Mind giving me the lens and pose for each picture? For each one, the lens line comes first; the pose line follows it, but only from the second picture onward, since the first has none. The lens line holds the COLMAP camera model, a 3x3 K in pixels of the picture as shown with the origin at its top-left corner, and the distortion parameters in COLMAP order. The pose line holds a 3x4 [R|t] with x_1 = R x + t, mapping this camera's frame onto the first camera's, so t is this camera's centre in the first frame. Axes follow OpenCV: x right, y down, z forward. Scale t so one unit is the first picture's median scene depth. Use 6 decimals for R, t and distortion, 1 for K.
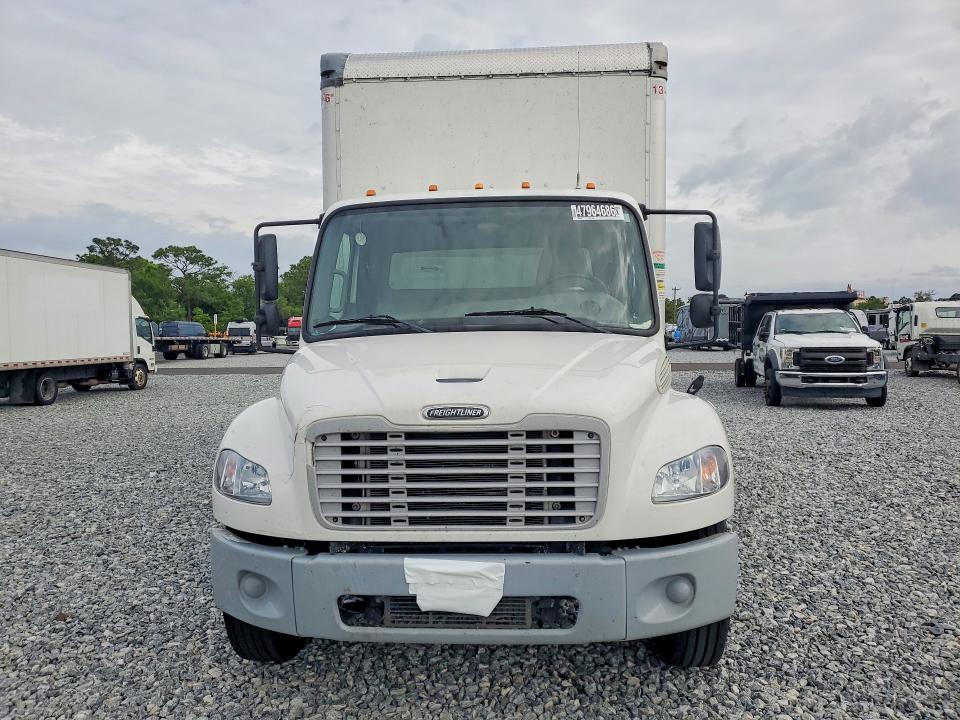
lens RADIAL K [[745.5, 0, 480.0], [0, 745.5, 360.0], [0, 0, 1]] dist [0.015285, 0.001102]
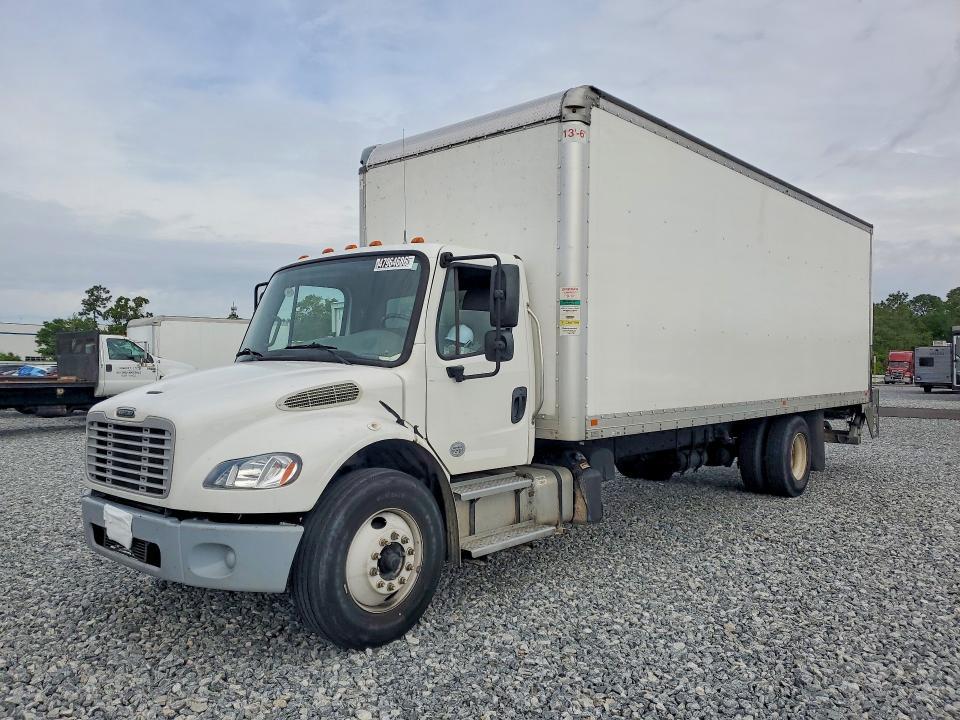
lens RADIAL K [[745.5, 0, 480.0], [0, 745.5, 360.0], [0, 0, 1]] dist [0.015285, 0.001102]
pose [[0.787201, 0.007682, -0.616649, 1.064977], [-0.035960, 0.998793, -0.033464, -0.009308], [0.615647, 0.048517, 0.786527, 0.166304]]
